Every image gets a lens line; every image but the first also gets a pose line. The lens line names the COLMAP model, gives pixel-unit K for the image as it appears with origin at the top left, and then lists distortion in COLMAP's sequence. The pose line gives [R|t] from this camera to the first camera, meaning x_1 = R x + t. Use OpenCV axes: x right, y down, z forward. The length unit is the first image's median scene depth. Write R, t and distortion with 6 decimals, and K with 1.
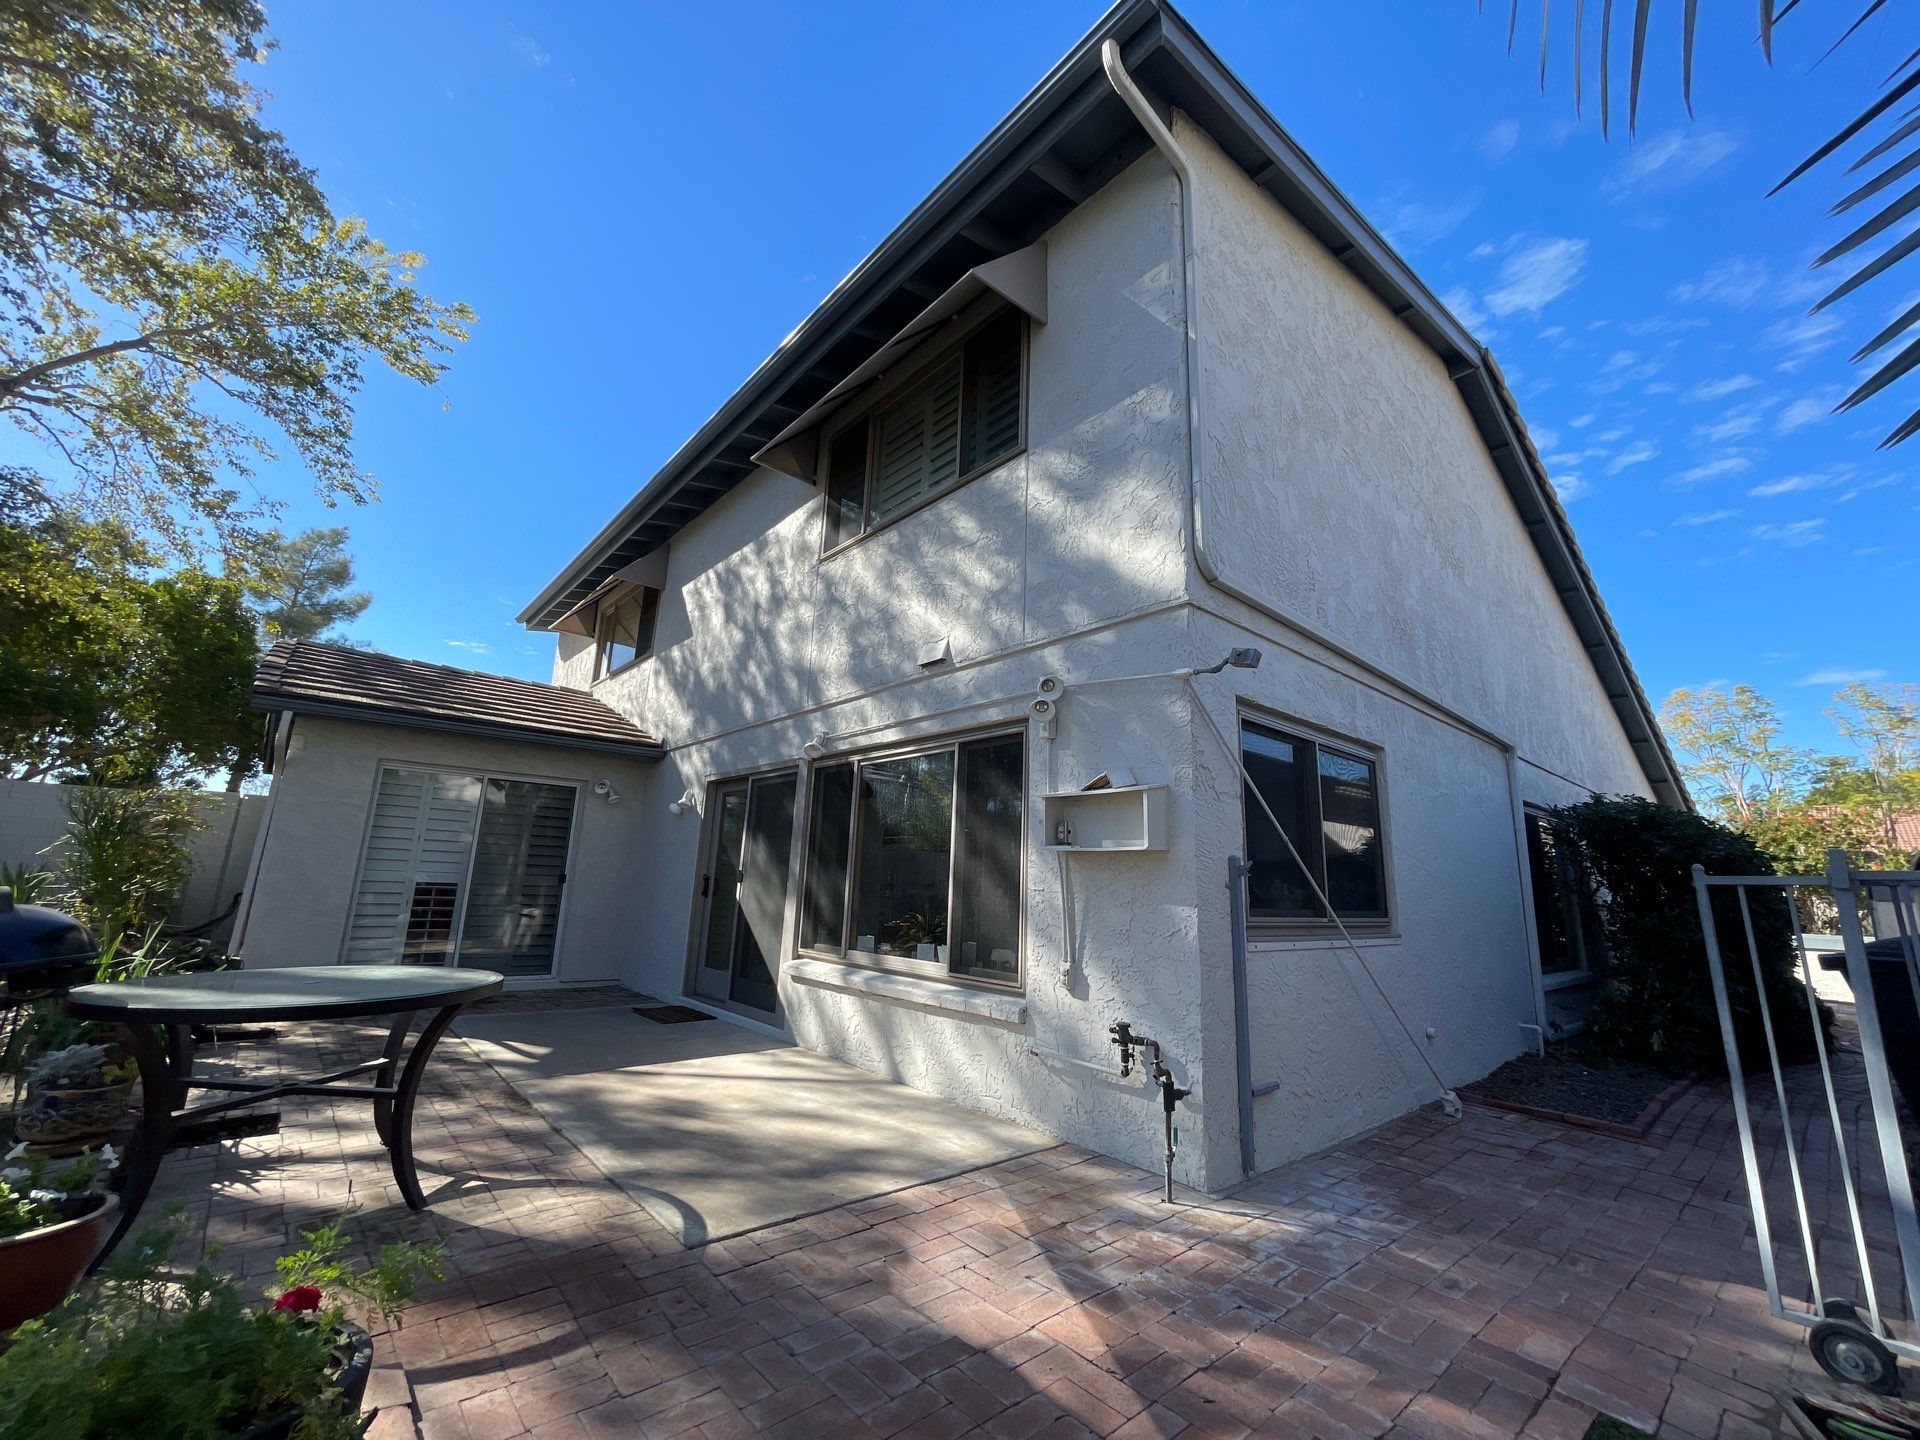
lens RADIAL K [[763.1, 0, 951.5], [0, 763.1, 729.7], [0, 0, 1]] dist [-0.011673, 0.000095]
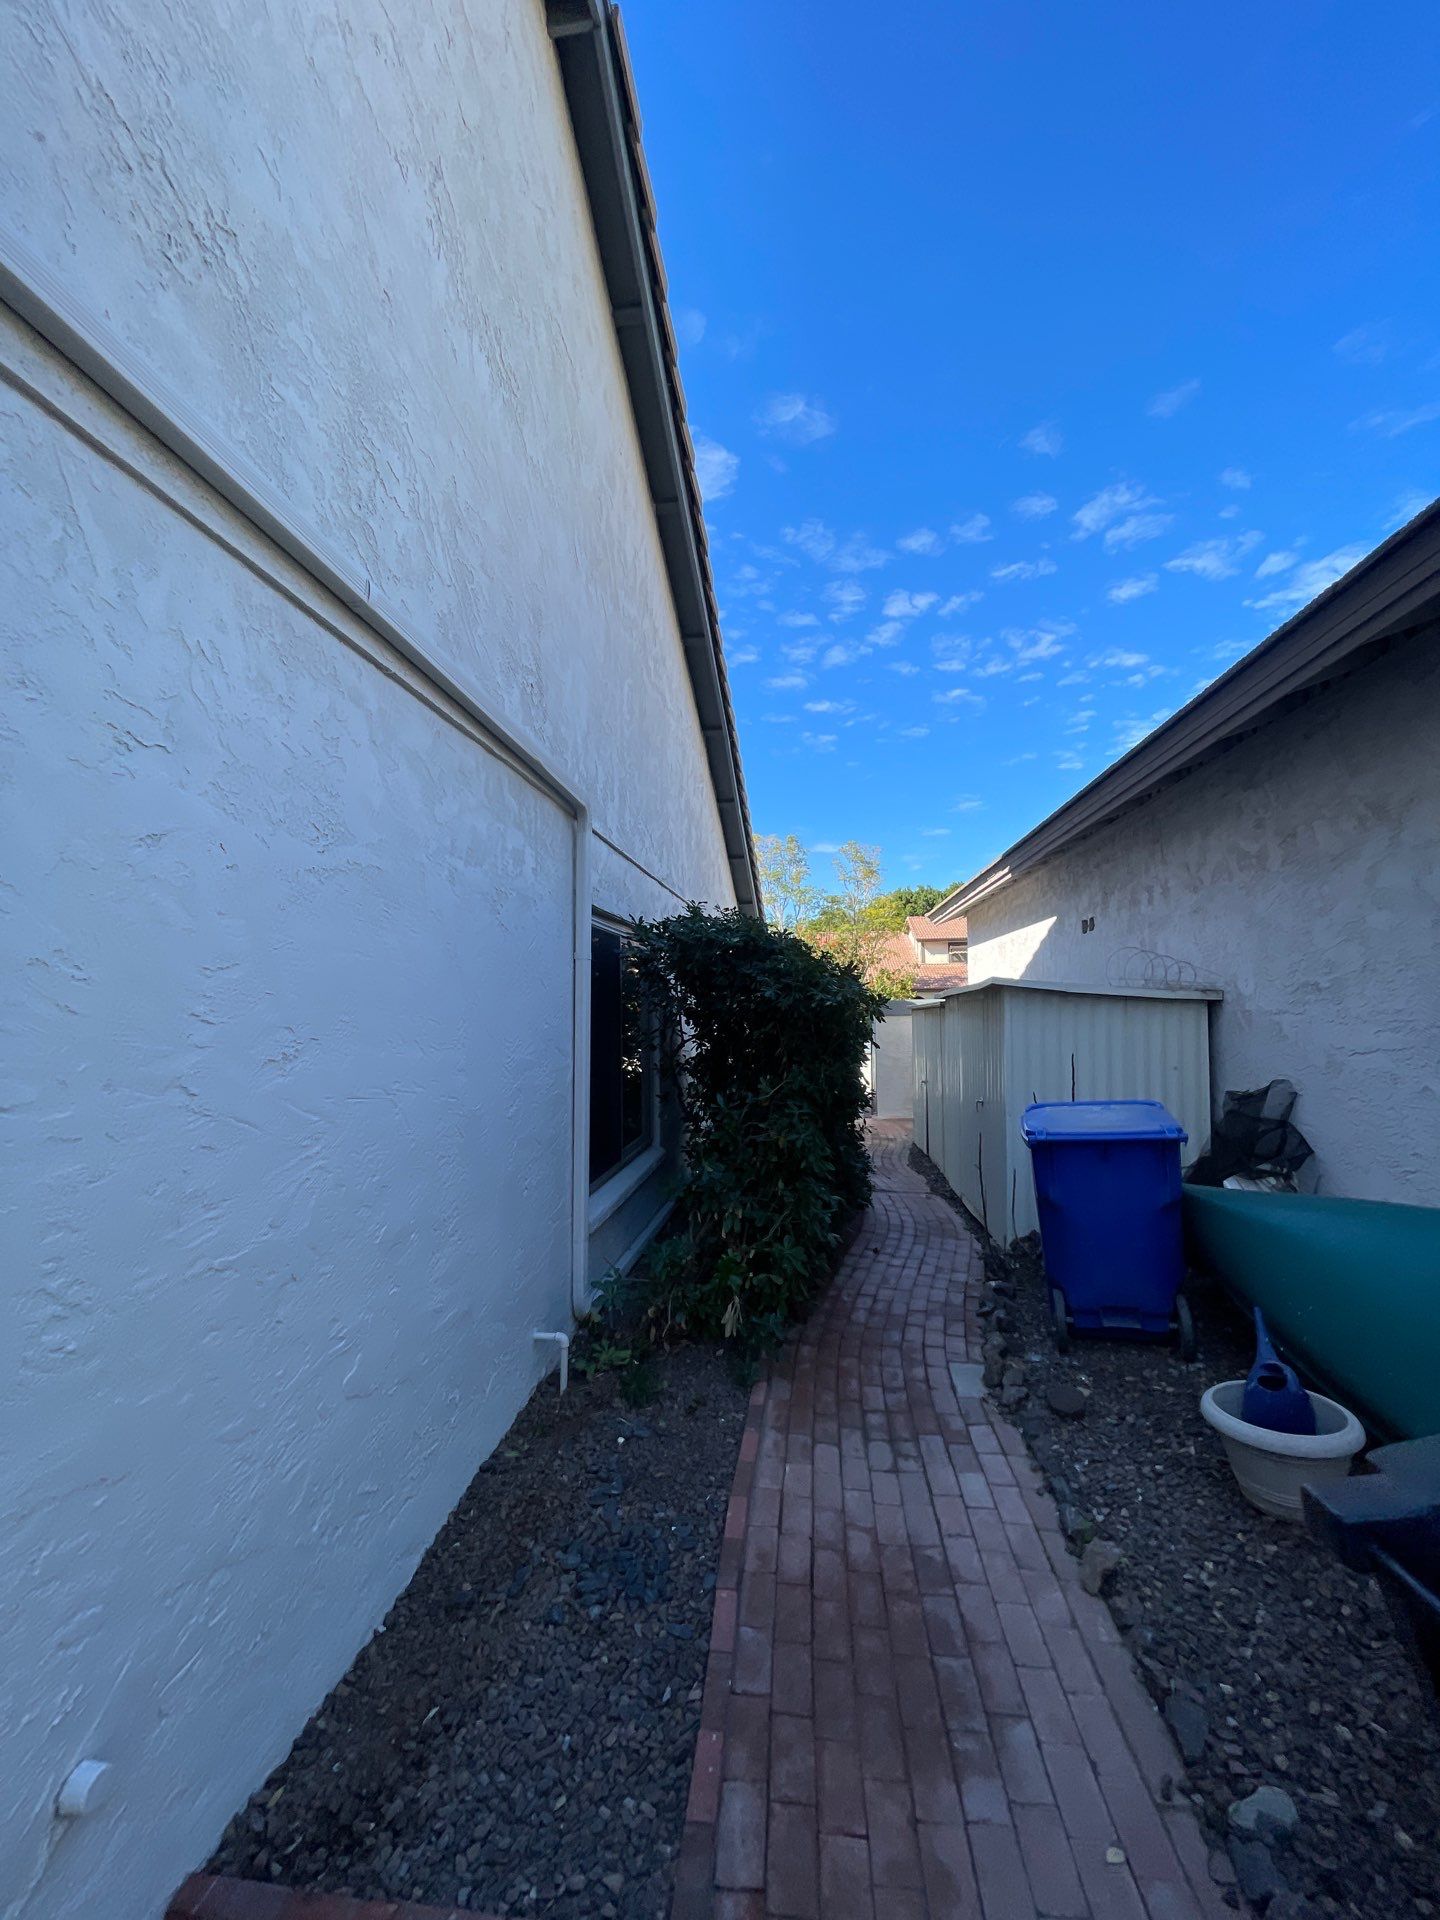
lens RADIAL K [[763.1, 0, 709.7], [0, 763.1, 971.5], [0, 0, 1]] dist [-0.011673, 0.000095]
pose [[0.748819, -0.008611, 0.662719, 0.404343], [-0.105595, 0.985593, 0.132121, 0.052193], [-0.654309, -0.168914, 0.737121, 0.471265]]
